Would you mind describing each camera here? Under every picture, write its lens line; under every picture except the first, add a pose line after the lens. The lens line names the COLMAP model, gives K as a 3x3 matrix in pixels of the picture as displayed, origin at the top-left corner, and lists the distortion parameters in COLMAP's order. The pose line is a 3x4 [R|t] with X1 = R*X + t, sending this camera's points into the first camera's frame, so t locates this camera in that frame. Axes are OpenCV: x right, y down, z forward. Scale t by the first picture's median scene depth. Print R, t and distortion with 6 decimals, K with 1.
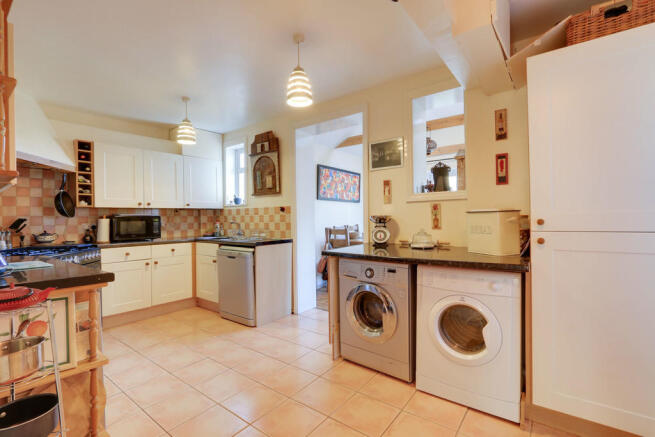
lens RADIAL K [[302.5, 0, 324.0], [0, 302.5, 218.0], [0, 0, 1]] dist [-0.018656, 0.002430]
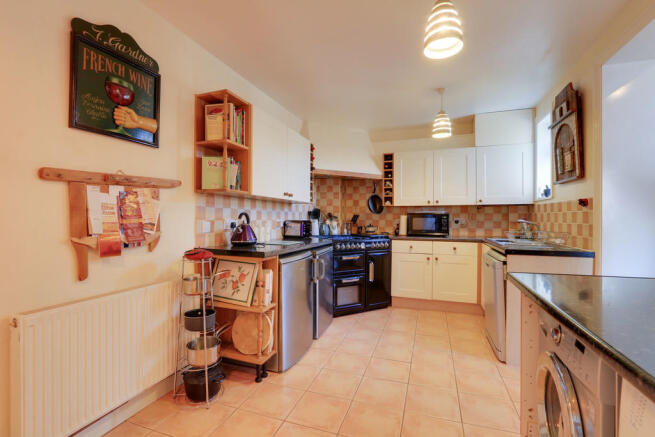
lens RADIAL K [[302.5, 0, 324.3], [0, 302.5, 218.7], [0, 0, 1]] dist [-0.018656, 0.002430]
pose [[0.308707, 0.018789, -0.950972, 0.293040], [-0.007245, 0.999822, 0.017402, -0.003251], [0.951130, 0.001518, 0.308788, 0.311954]]
